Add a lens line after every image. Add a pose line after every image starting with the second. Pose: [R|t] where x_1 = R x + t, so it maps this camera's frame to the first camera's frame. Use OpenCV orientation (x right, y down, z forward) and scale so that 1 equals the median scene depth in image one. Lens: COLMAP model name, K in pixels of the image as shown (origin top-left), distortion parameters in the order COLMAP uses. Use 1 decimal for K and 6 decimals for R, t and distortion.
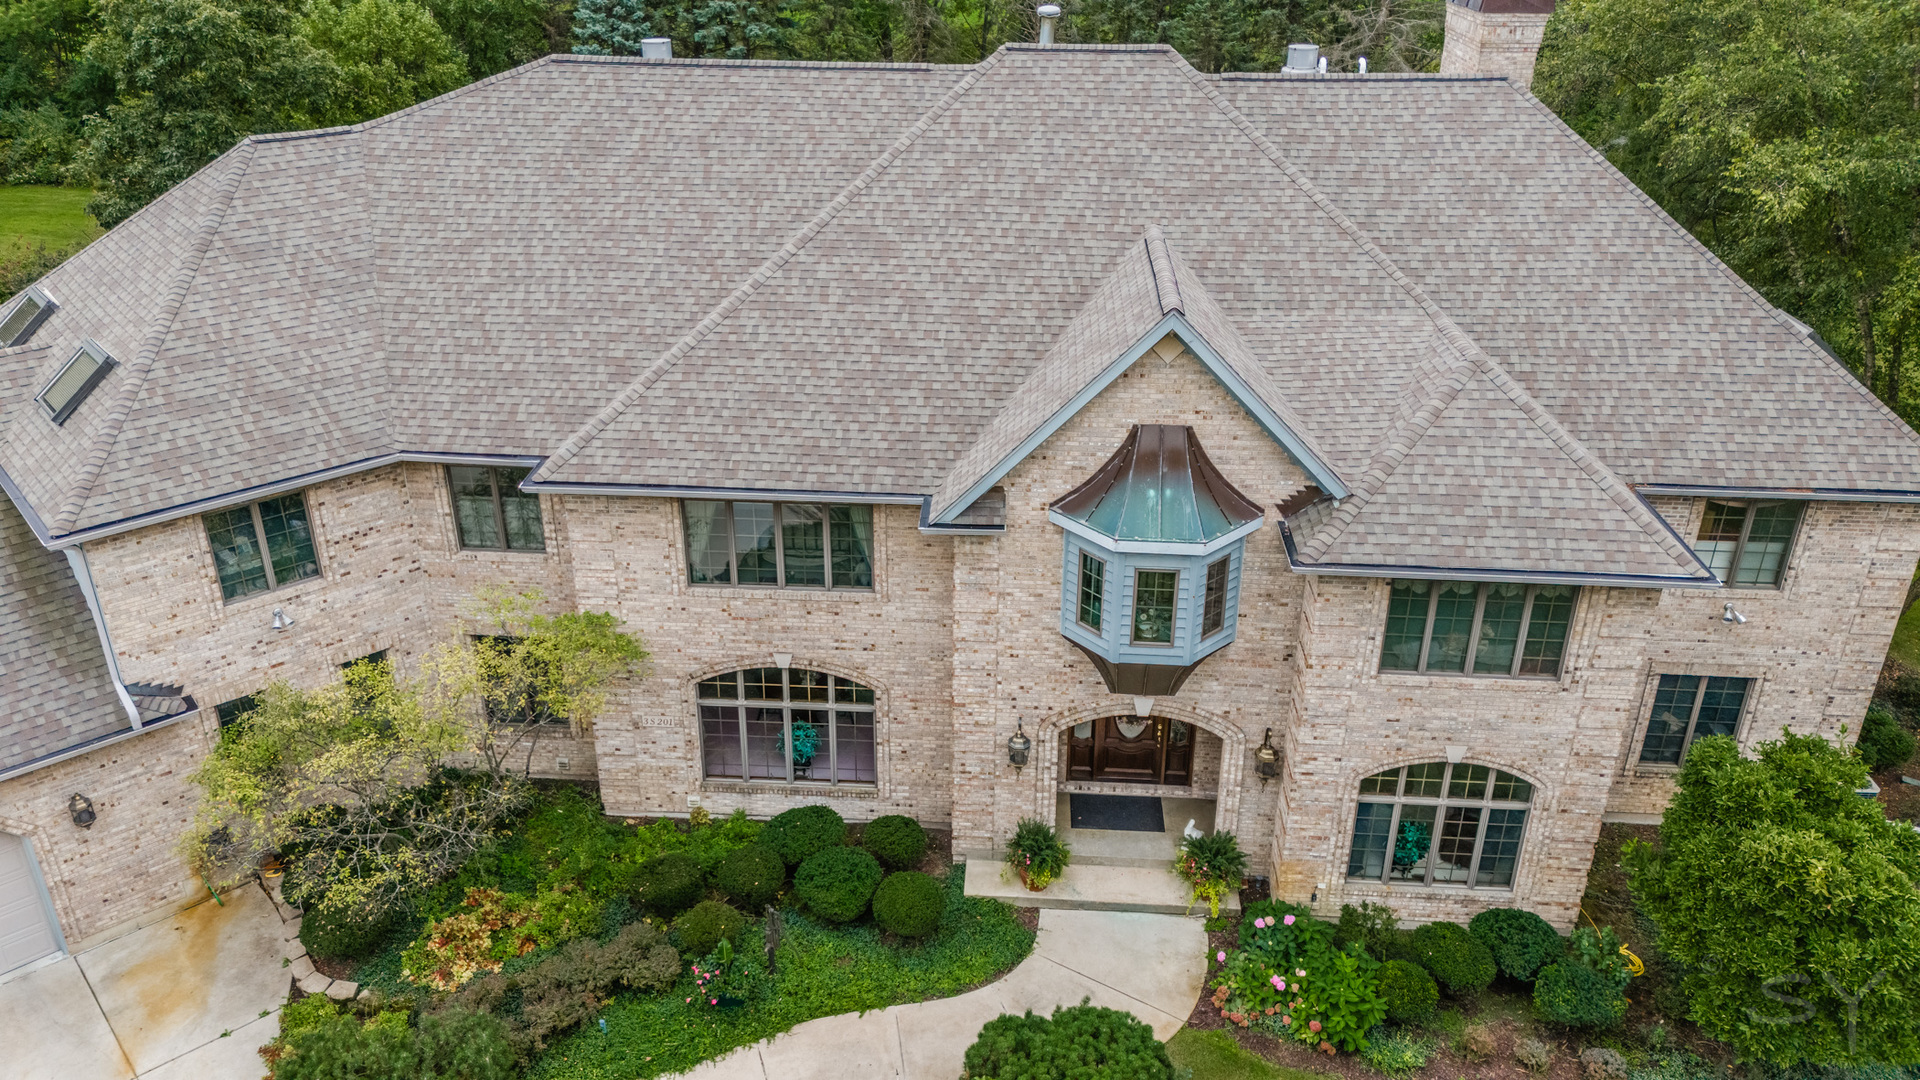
lens RADIAL K [[1425.7, 0, 947.2], [0, 1425.7, 526.4], [0, 0, 1]] dist [0.073260, -0.016997]
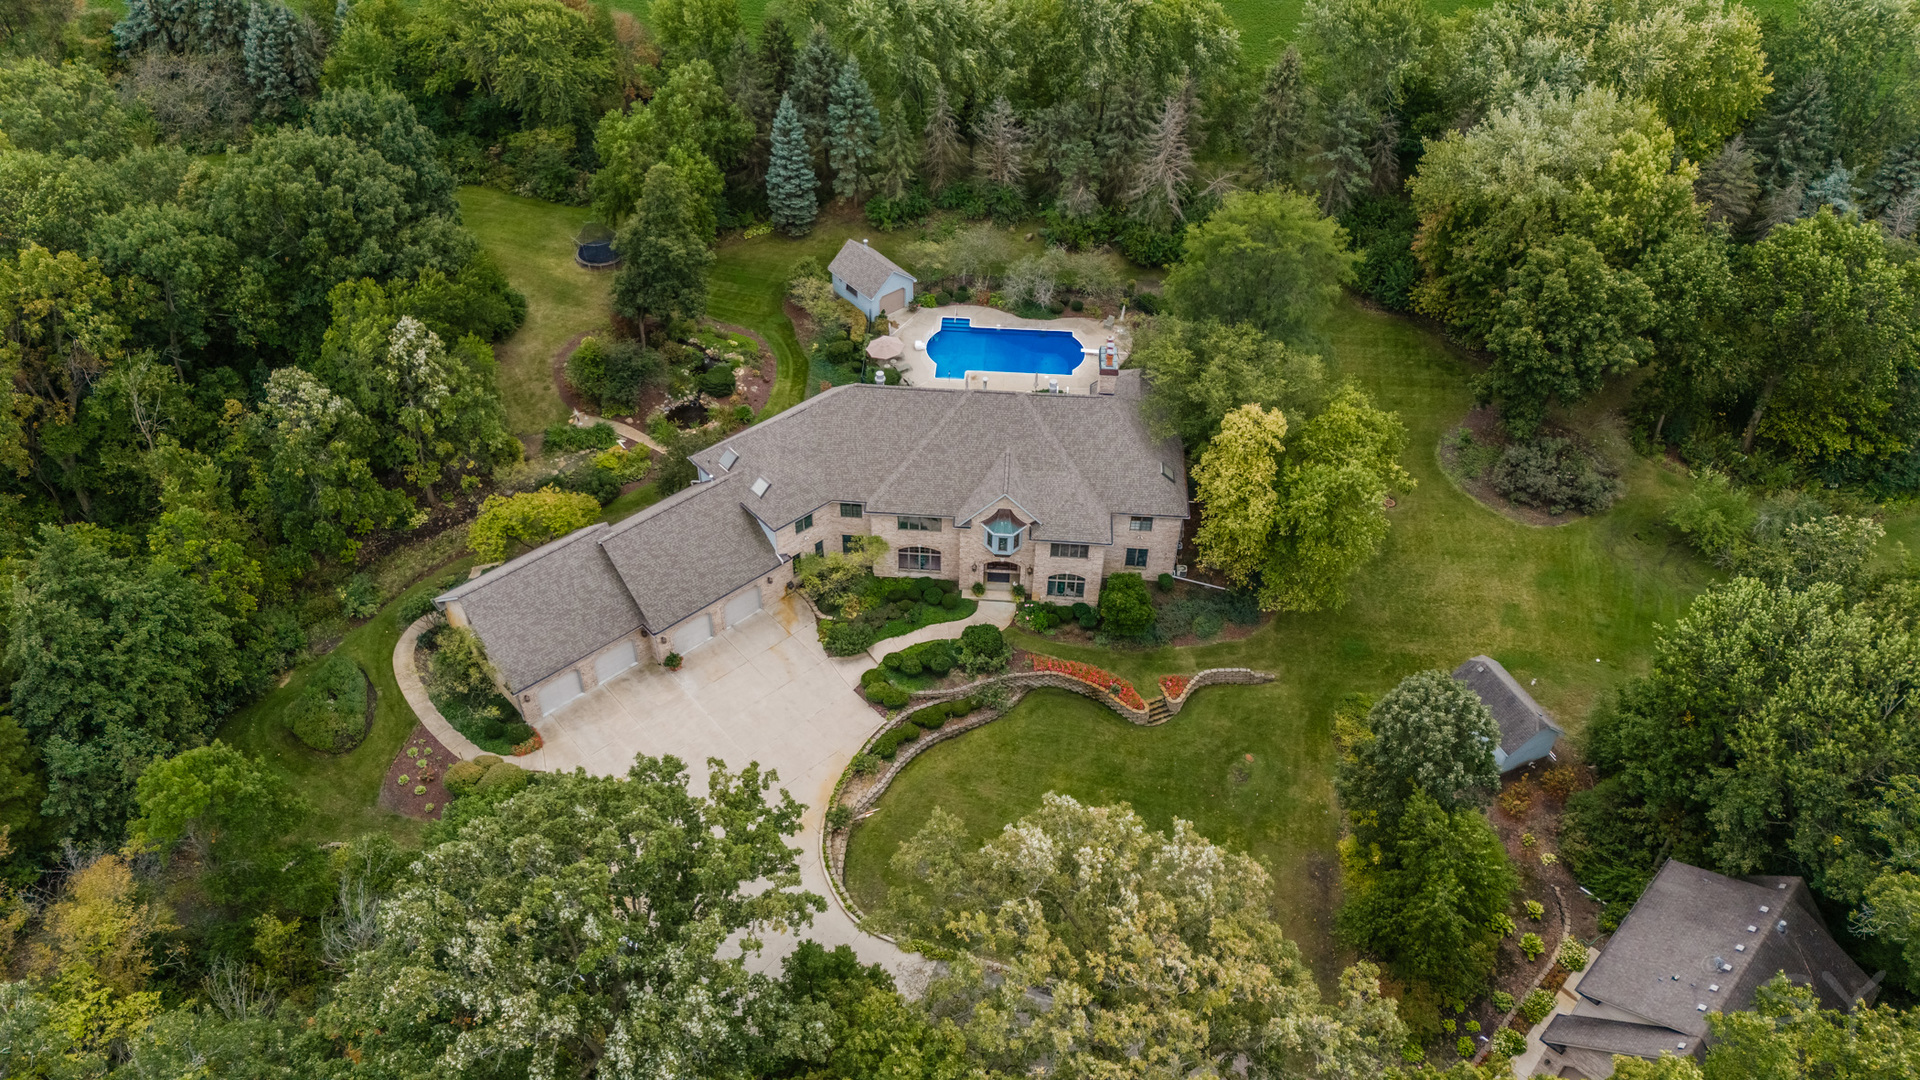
lens RADIAL K [[1425.7, 0, 961.4], [0, 1425.7, 539.9], [0, 0, 1]] dist [0.073260, -0.016997]
pose [[0.999921, 0.005119, 0.011438, -0.040684], [-0.008409, 0.950825, 0.309614, -1.292326], [-0.009291, -0.309686, 0.950793, -3.163884]]
